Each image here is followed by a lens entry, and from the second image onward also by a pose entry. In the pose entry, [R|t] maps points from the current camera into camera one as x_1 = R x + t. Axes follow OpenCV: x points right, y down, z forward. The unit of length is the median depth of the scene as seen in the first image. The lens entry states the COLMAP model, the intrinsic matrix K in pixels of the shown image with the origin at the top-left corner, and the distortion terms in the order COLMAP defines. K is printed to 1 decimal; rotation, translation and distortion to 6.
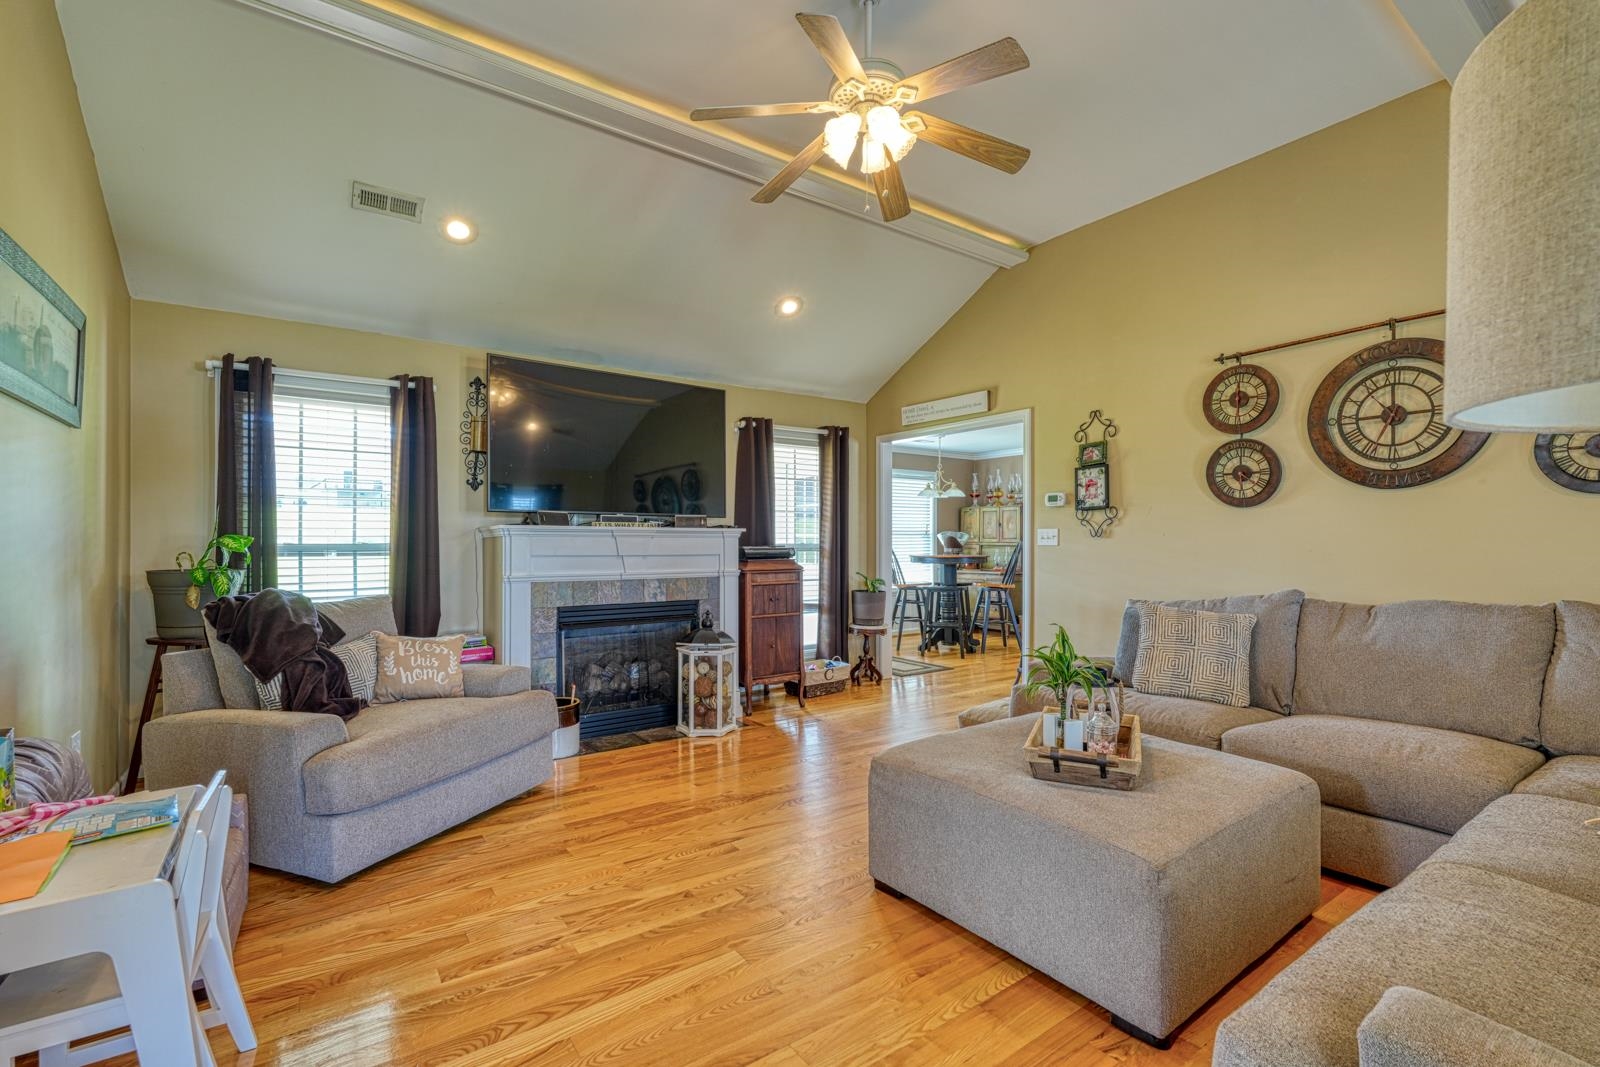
lens RADIAL K [[704.9, 0, 802.9], [0, 704.9, 532.4], [0, 0, 1]] dist [0.000317, 0.000649]
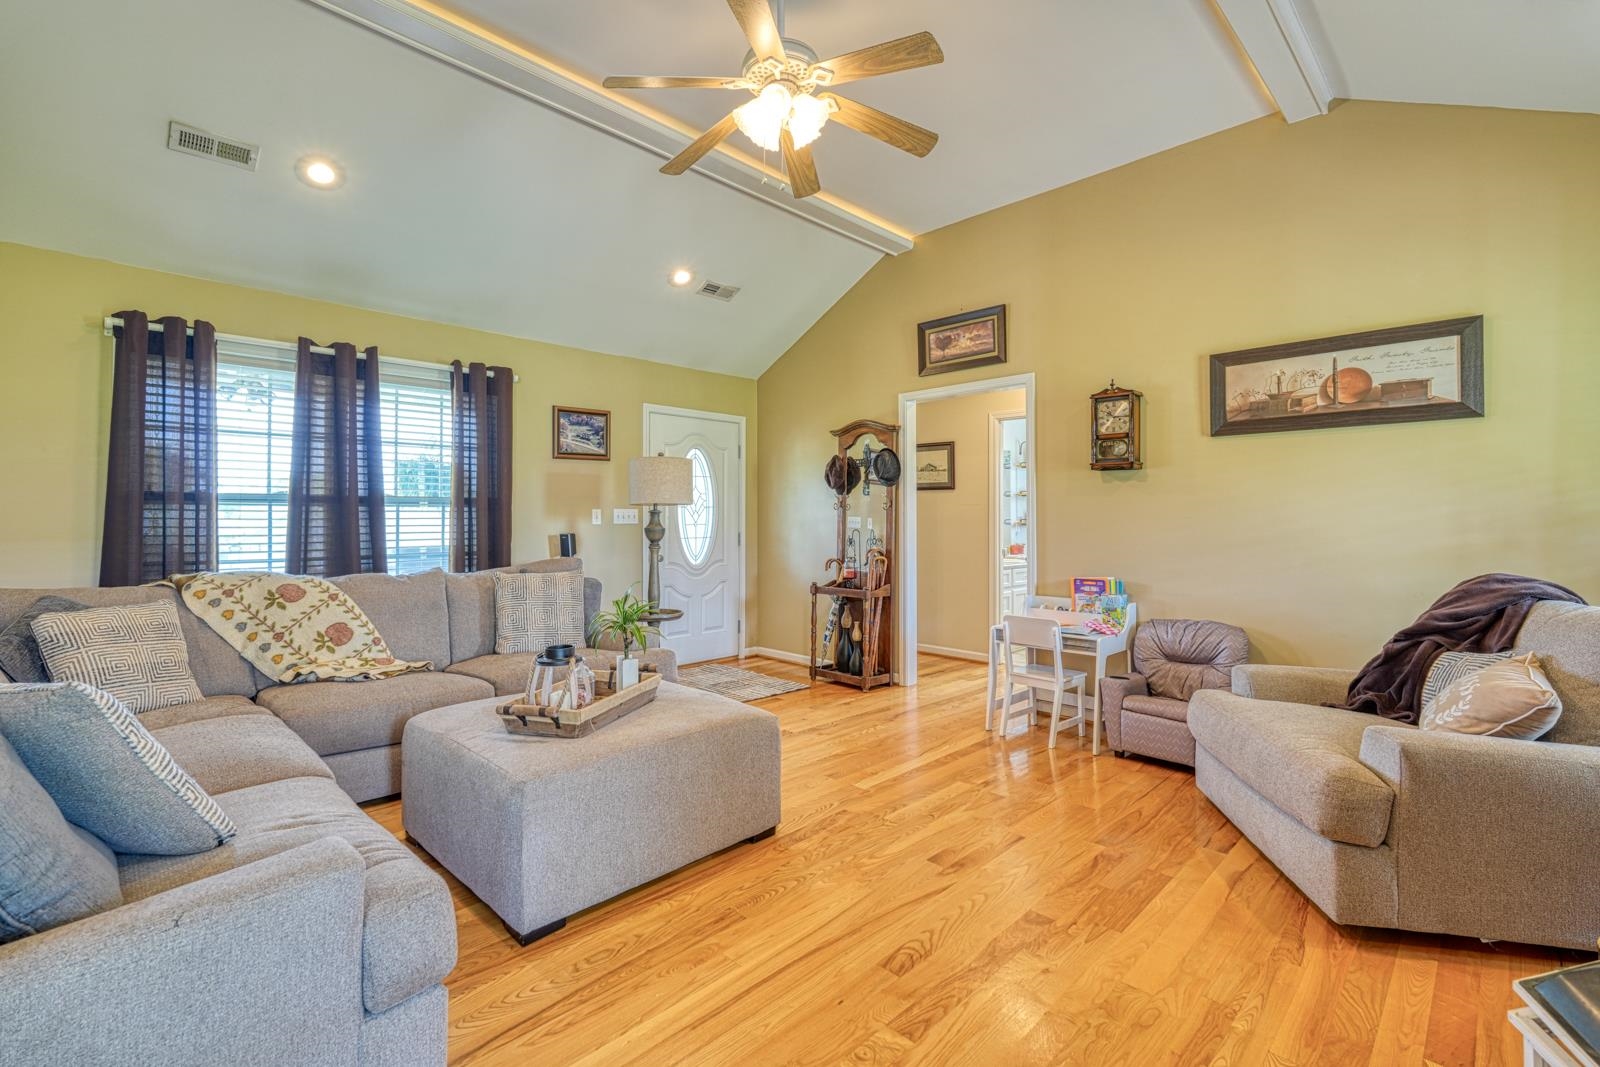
lens RADIAL K [[711.8, 0, 803.9], [0, 711.8, 509.3], [0, 0, 1]] dist [0.001308, 0.000452]
pose [[-0.986470, 0.006963, -0.163795, 0.130960], [0.012182, 0.999449, -0.030882, 0.012113], [0.163489, -0.032459, -0.986011, 1.120943]]
